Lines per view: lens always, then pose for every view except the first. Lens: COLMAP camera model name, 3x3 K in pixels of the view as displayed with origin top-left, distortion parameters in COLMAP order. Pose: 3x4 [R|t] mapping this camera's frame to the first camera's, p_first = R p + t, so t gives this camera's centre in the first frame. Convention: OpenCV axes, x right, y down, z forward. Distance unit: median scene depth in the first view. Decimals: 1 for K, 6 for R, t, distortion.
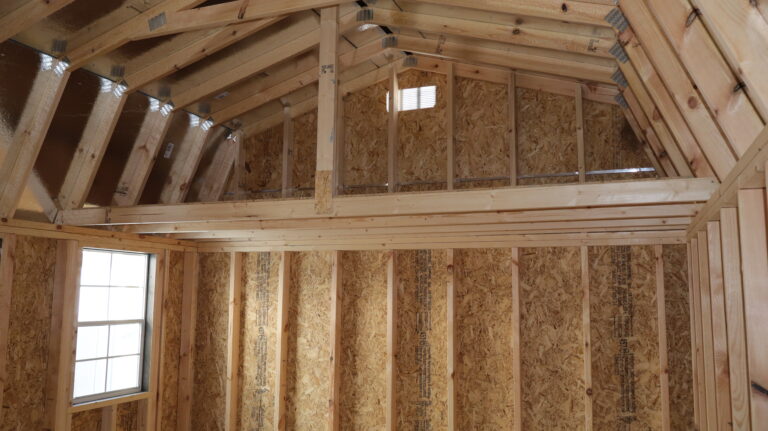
lens RADIAL K [[639.5, 0, 449.5], [0, 639.5, 213.4], [0, 0, 1]] dist [-0.094957, -0.005076]
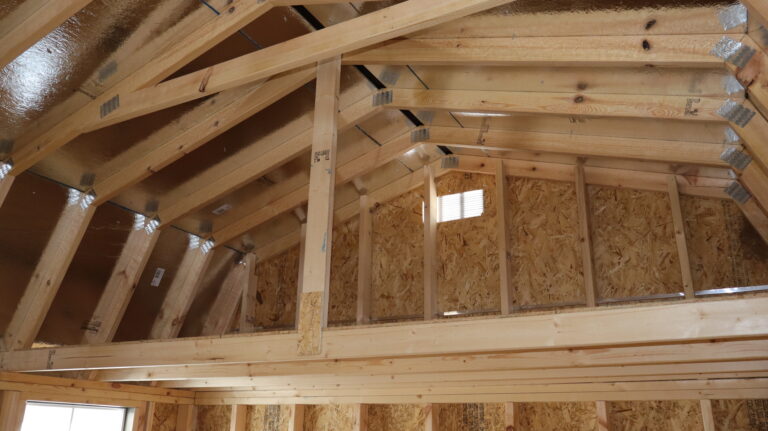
lens RADIAL K [[636.8, 0, 402.7], [0, 636.8, 198.2], [0, 0, 1]] dist [-0.012654, -0.005025]
pose [[0.981481, -0.052734, -0.184157, 0.027453], [0.007500, 0.971203, -0.238134, 0.000611], [0.191411, 0.232343, 0.953613, 0.225862]]
